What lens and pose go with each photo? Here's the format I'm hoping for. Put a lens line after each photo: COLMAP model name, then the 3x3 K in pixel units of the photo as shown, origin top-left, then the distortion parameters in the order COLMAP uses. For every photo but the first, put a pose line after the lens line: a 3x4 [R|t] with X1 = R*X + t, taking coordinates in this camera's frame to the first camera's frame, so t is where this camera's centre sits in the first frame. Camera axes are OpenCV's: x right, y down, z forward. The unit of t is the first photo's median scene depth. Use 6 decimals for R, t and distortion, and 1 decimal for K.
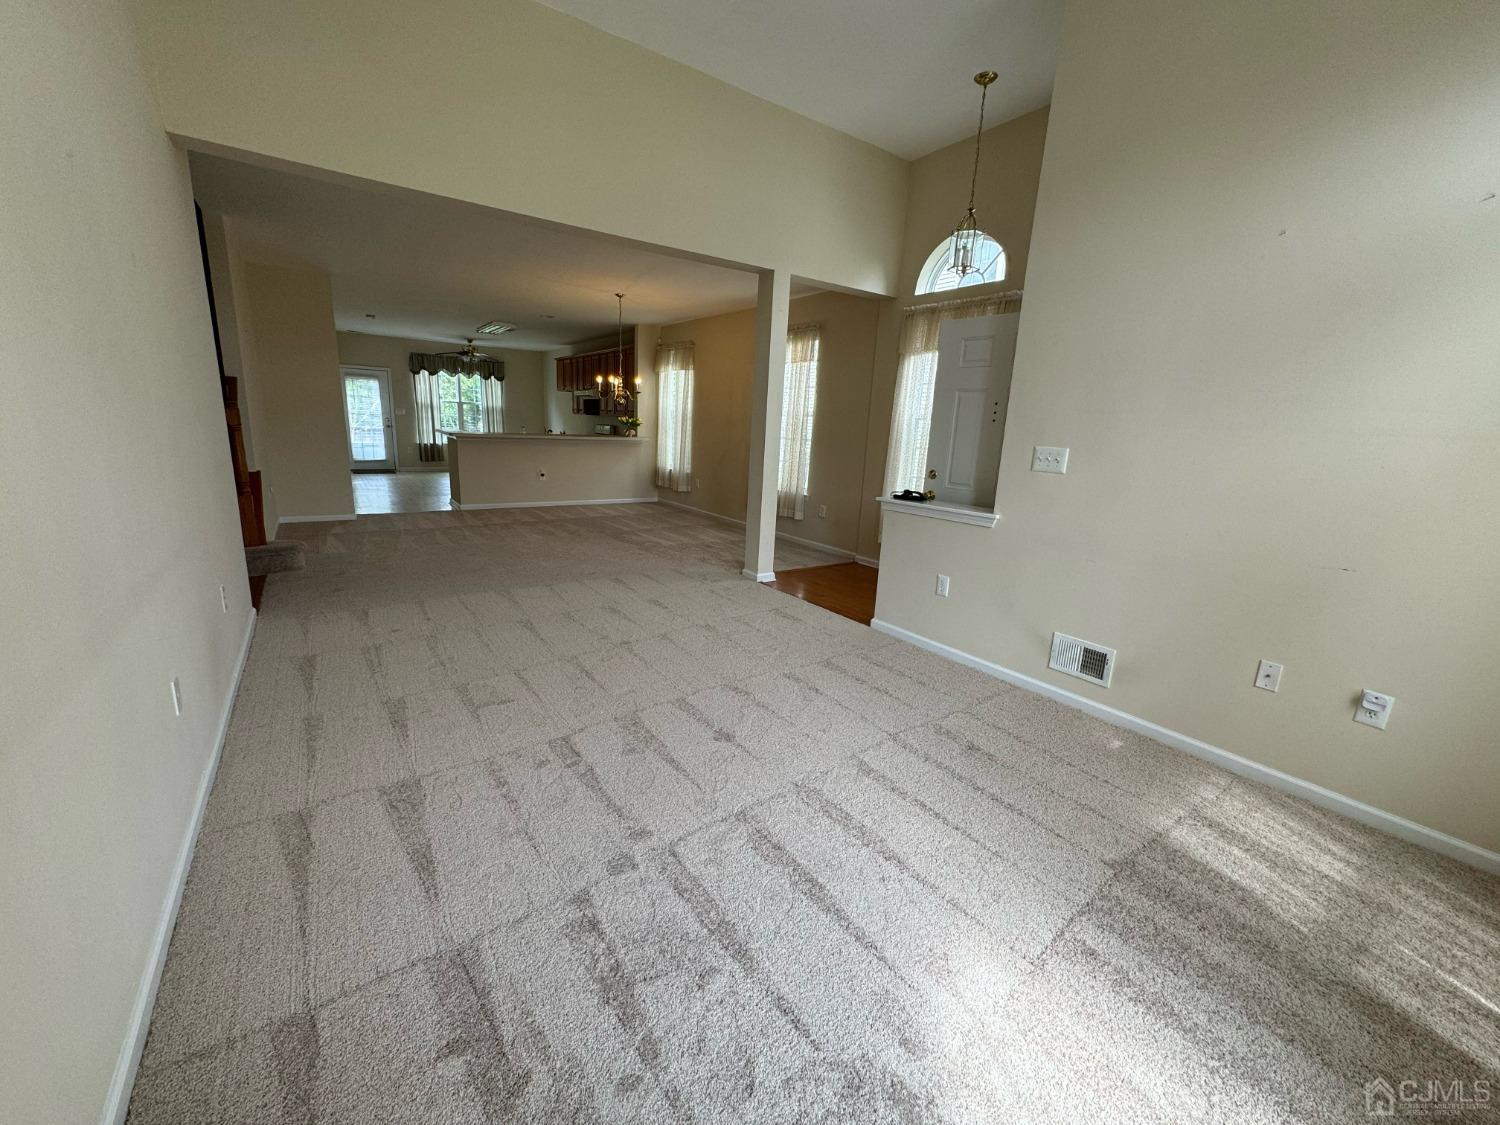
lens RADIAL K [[595.8, 0, 746.3], [0, 595.8, 566.8], [0, 0, 1]] dist [-0.001506, 0.000508]
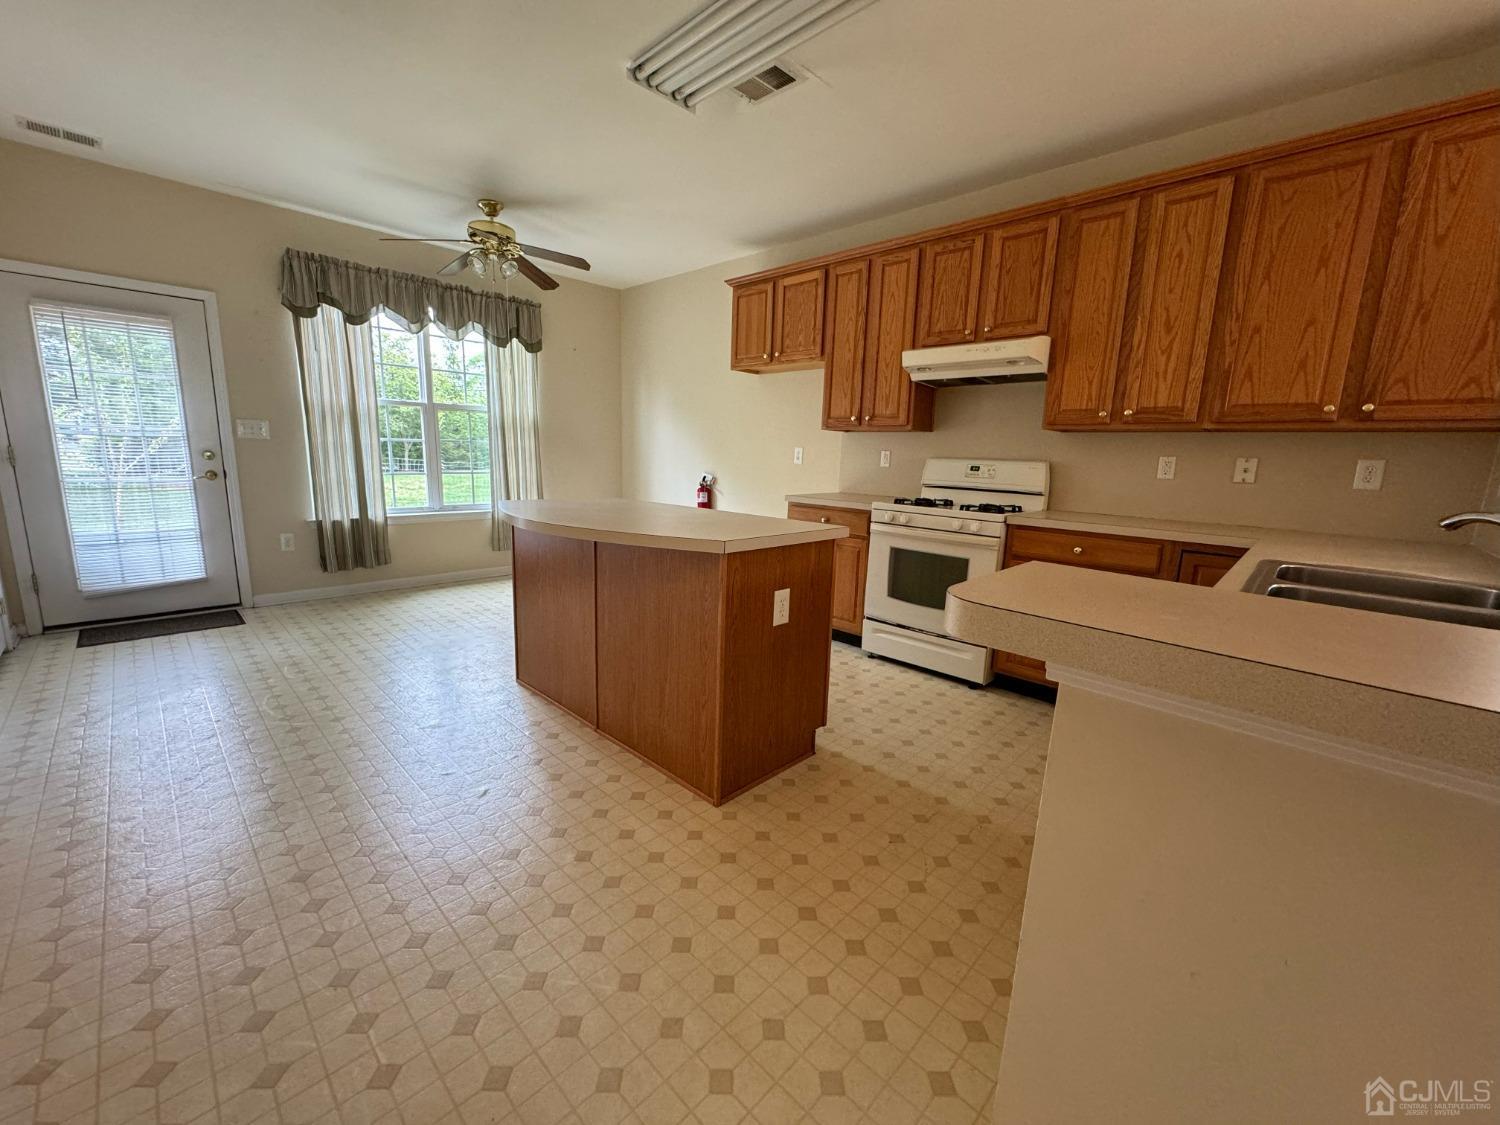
lens RADIAL K [[595.8, 0, 746.6], [0, 595.8, 560.9], [0, 0, 1]] dist [-0.001506, 0.000508]
pose [[0.981673, -0.053242, 0.182982, -0.372478], [0.060963, 0.997460, -0.036829, -0.157550], [-0.180557, 0.047310, 0.982426, 0.623456]]
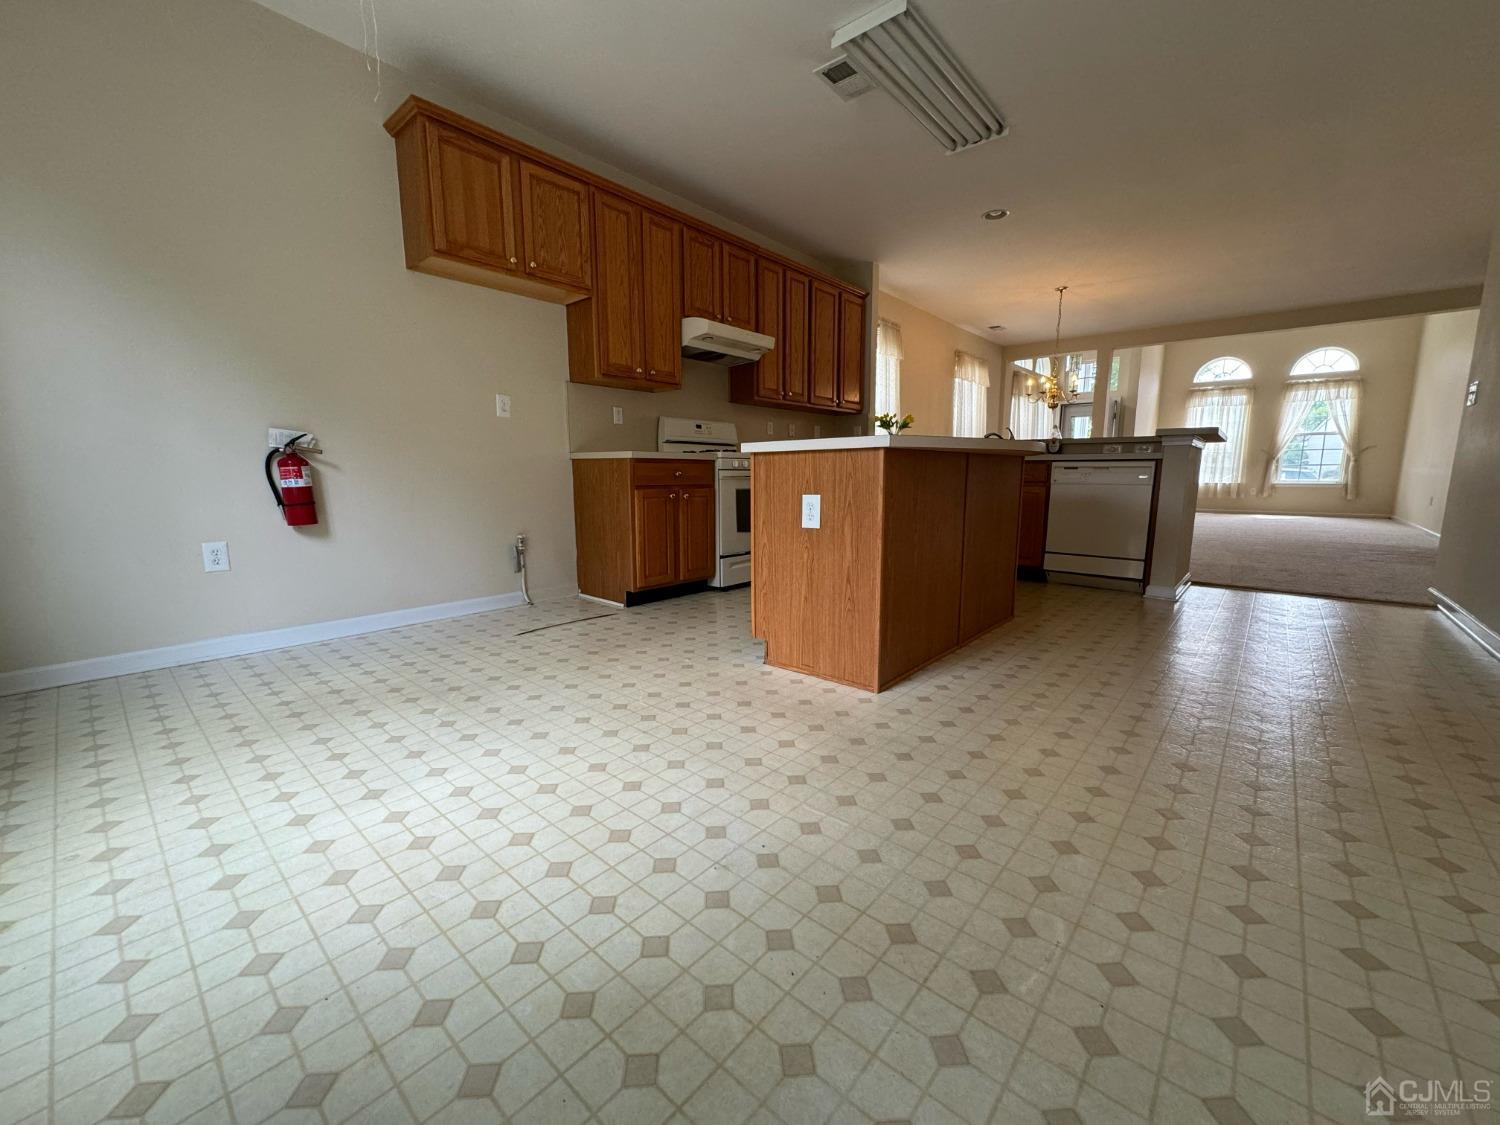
lens RADIAL K [[595.8, 0, 748.4], [0, 595.8, 562.3], [0, 0, 1]] dist [-0.001506, 0.000508]
pose [[-0.238007, -0.194782, 0.951532, -0.567727], [0.211409, 0.945806, 0.246490, -0.208980], [-0.947976, 0.259829, -0.183929, 0.933191]]
